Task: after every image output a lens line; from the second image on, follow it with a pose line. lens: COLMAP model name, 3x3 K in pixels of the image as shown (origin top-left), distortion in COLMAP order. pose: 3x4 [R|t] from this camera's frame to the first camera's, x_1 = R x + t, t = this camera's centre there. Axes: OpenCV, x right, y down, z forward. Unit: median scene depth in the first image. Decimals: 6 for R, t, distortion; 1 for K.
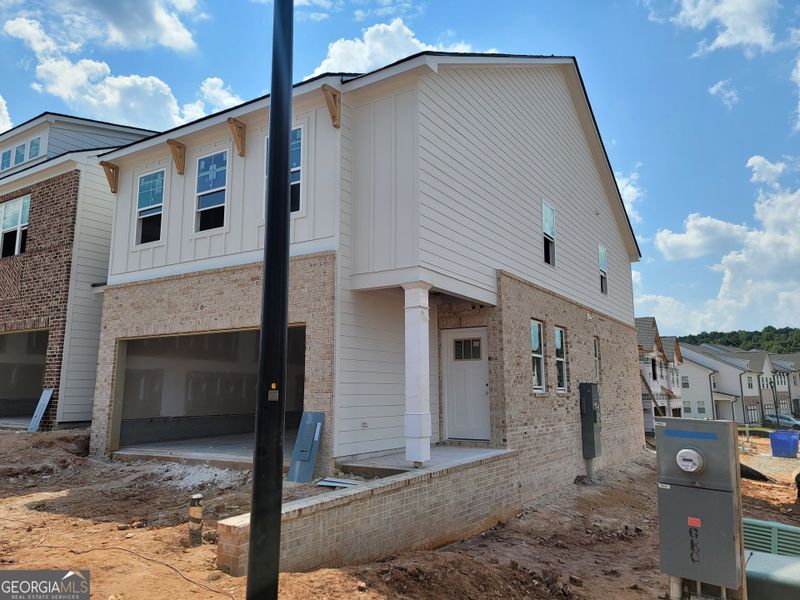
lens RADIAL K [[592.9, 0, 400.0], [0, 592.9, 300.0], [0, 0, 1]] dist [0.088672, -0.070667]
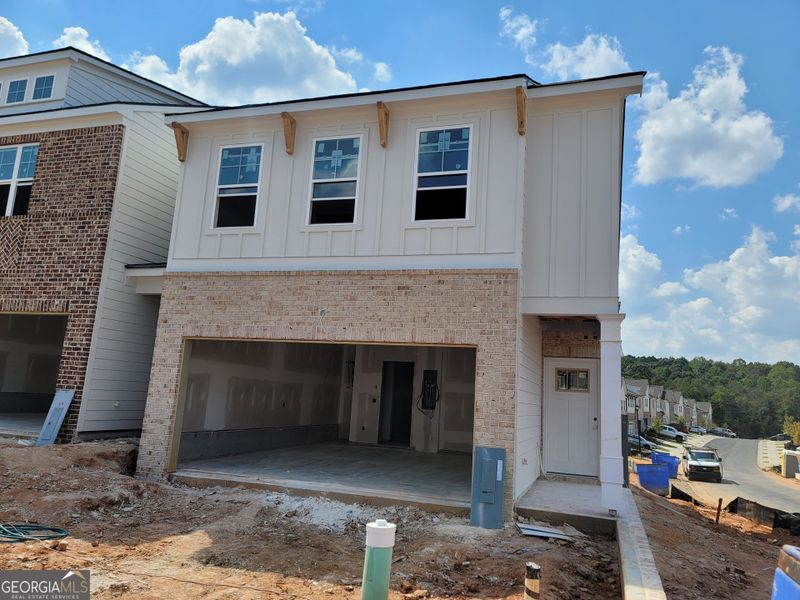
lens RADIAL K [[587.1, 0, 408.5], [0, 587.1, 300.6], [0, 0, 1]] dist [0.080512, -0.065687]
pose [[0.965230, 0.100026, 0.241508, -0.372541], [-0.099107, 0.994948, -0.015982, -0.003407], [-0.241887, -0.008509, 0.970267, 0.128479]]
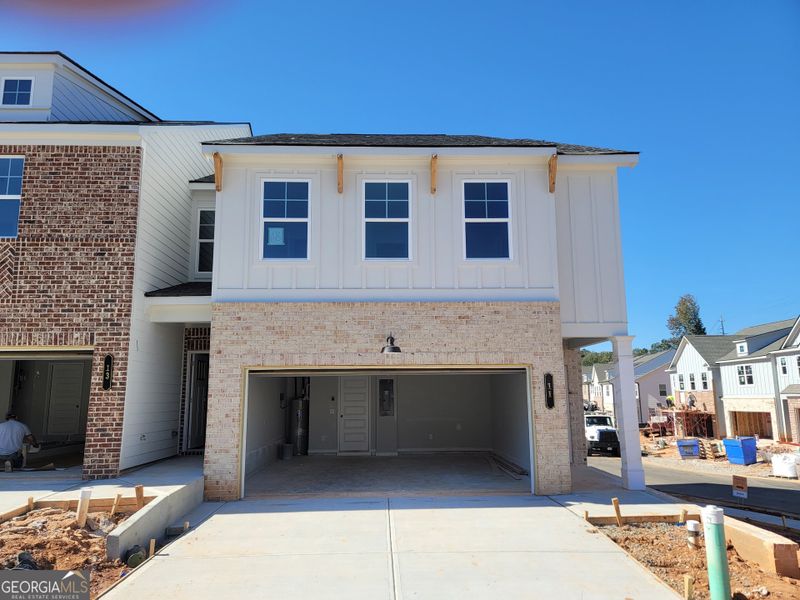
lens RADIAL K [[592.9, 0, 400.0], [0, 592.9, 300.0], [0, 0, 1]] dist [0.088672, -0.070667]
pose [[0.827345, 0.082573, 0.555591, -0.762530], [-0.078979, 0.996410, -0.030479, -0.021721], [-0.556113, -0.018663, 0.830897, 0.173268]]
